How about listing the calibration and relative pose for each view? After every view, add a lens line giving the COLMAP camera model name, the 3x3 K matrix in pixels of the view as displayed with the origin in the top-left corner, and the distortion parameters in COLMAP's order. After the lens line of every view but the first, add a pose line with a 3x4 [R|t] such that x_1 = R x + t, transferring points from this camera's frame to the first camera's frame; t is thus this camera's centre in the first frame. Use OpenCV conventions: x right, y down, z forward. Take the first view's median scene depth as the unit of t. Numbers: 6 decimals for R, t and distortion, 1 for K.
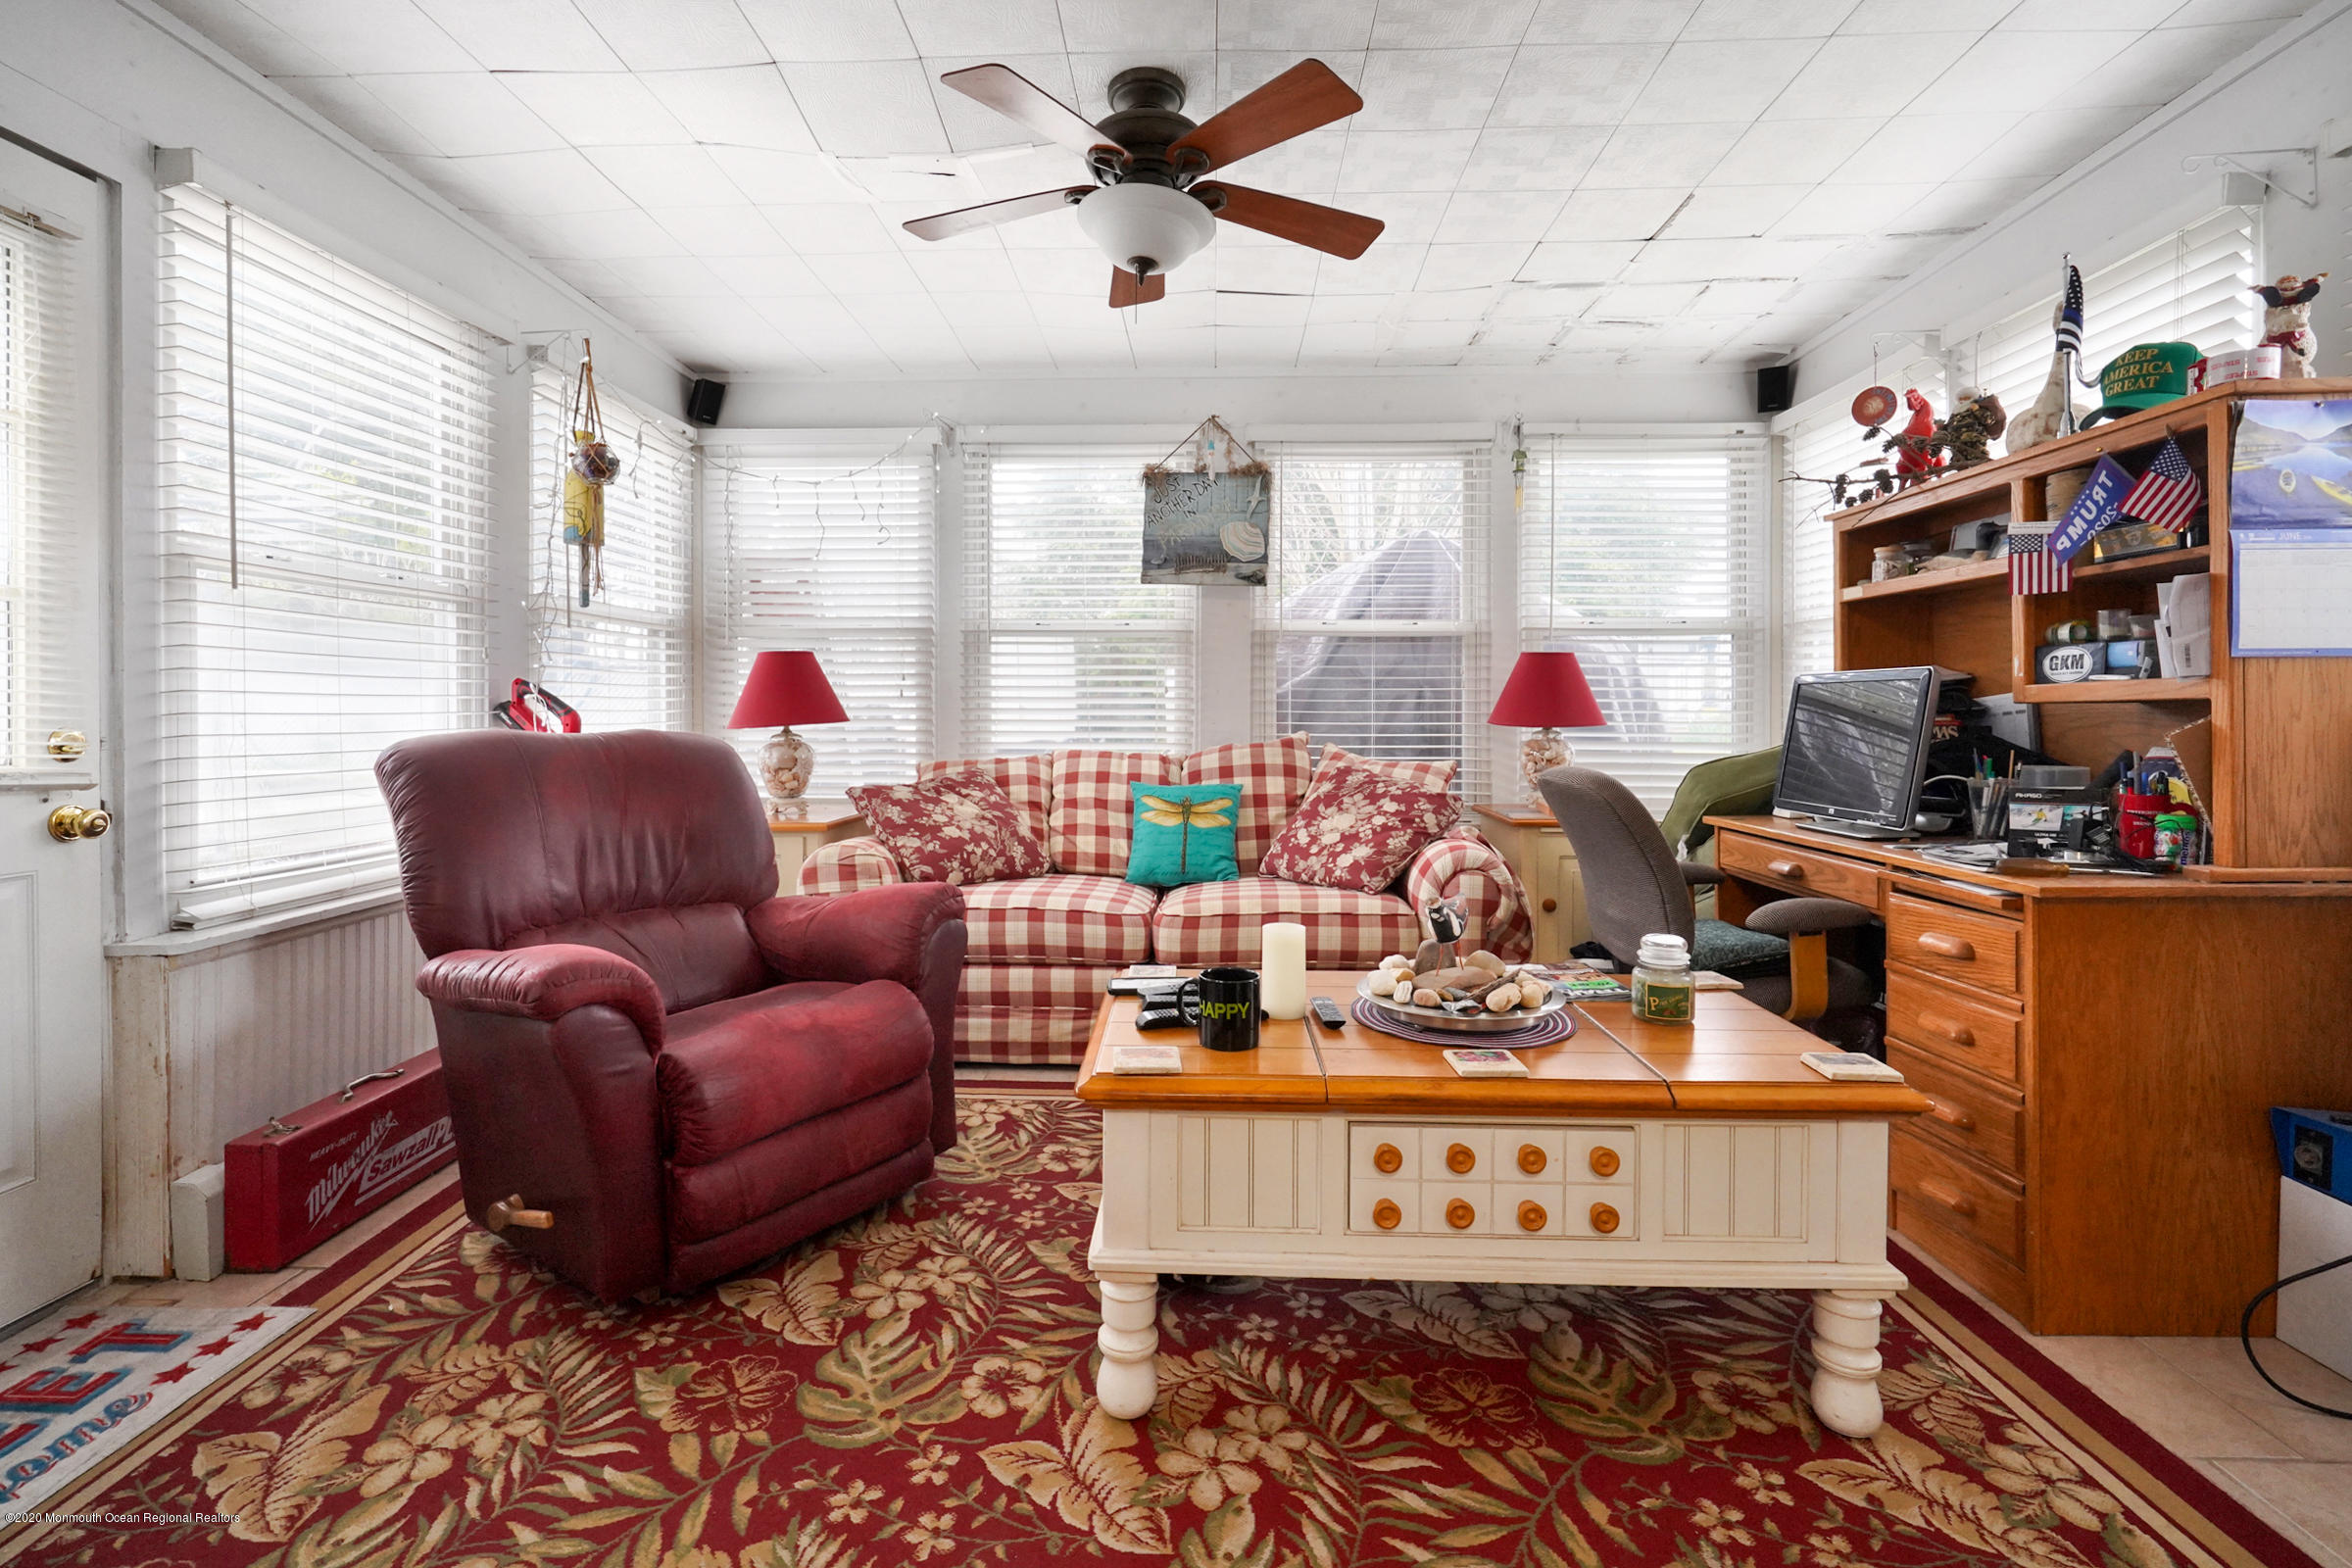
lens RADIAL K [[1028.9, 0, 1192.2], [0, 1028.9, 702.5], [0, 0, 1]] dist [0.000637, 0.000225]
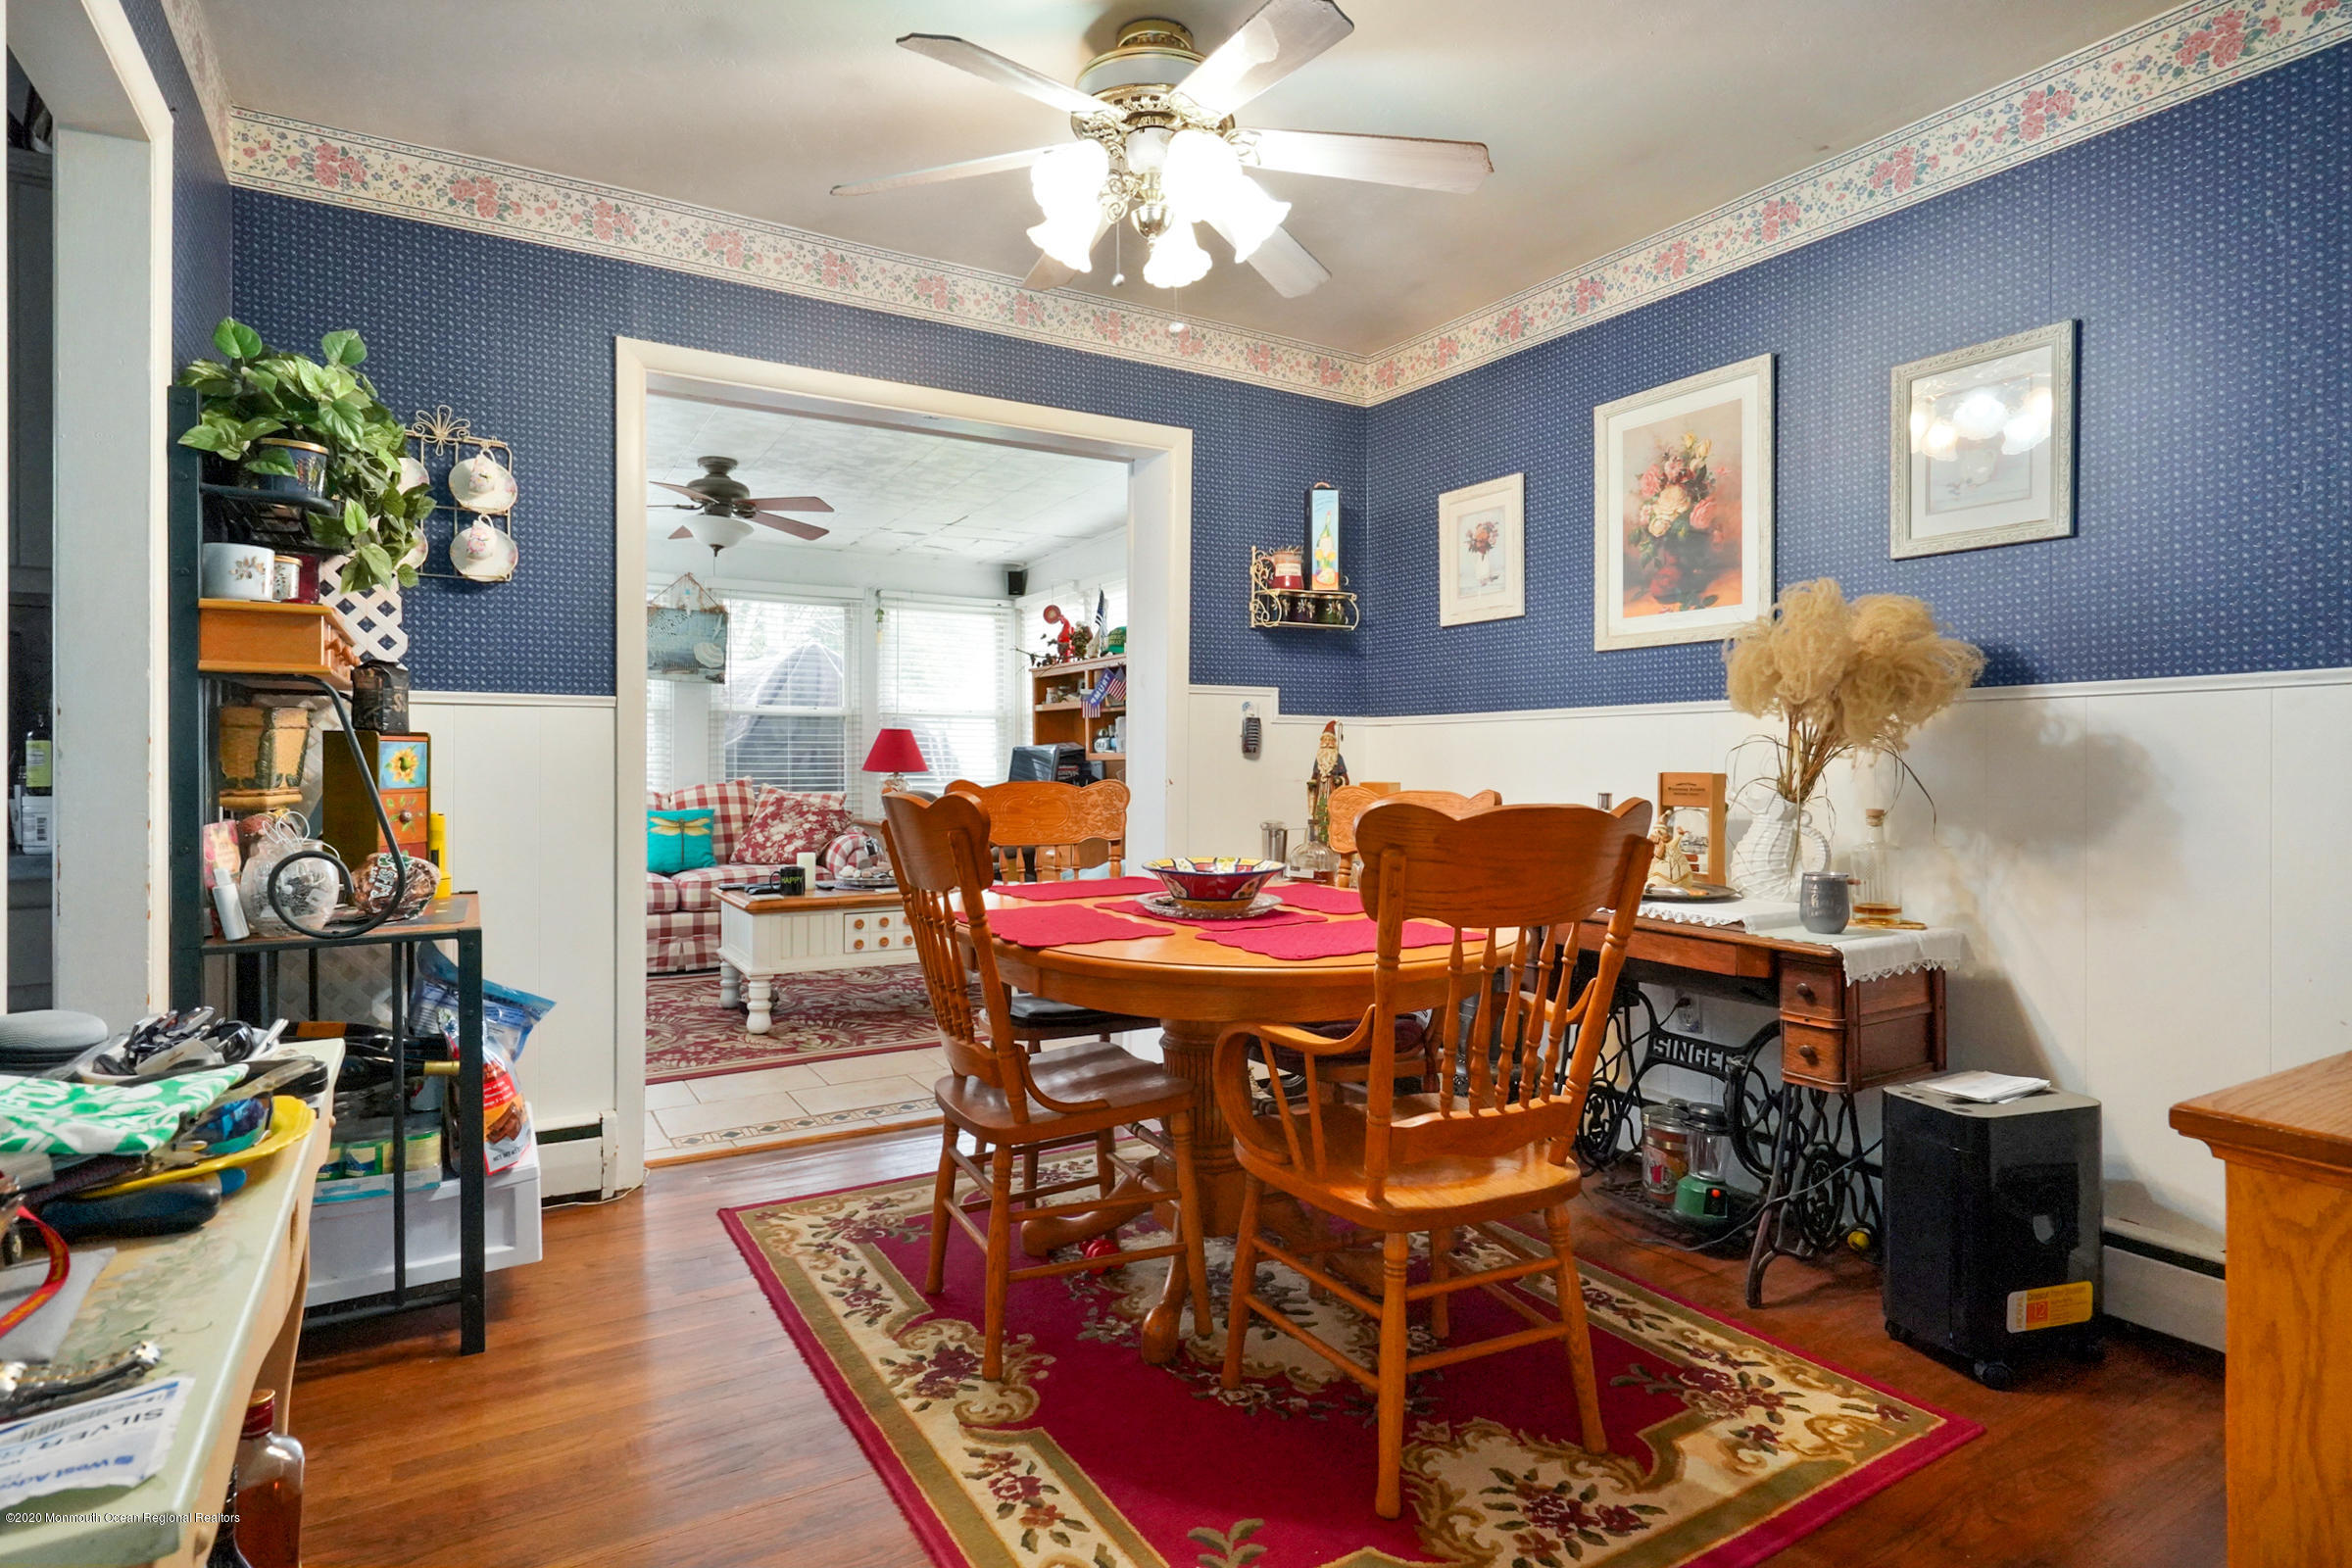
lens RADIAL K [[1217.7, 0, 1172.5], [0, 1217.7, 768.1], [0, 0, 1]] dist [-0.001884, -0.000053]
pose [[0.830510, -0.002604, 0.556998, -0.427254], [-0.004955, 0.999915, 0.012062, -0.011366], [-0.556982, -0.012777, 0.830426, -1.002358]]
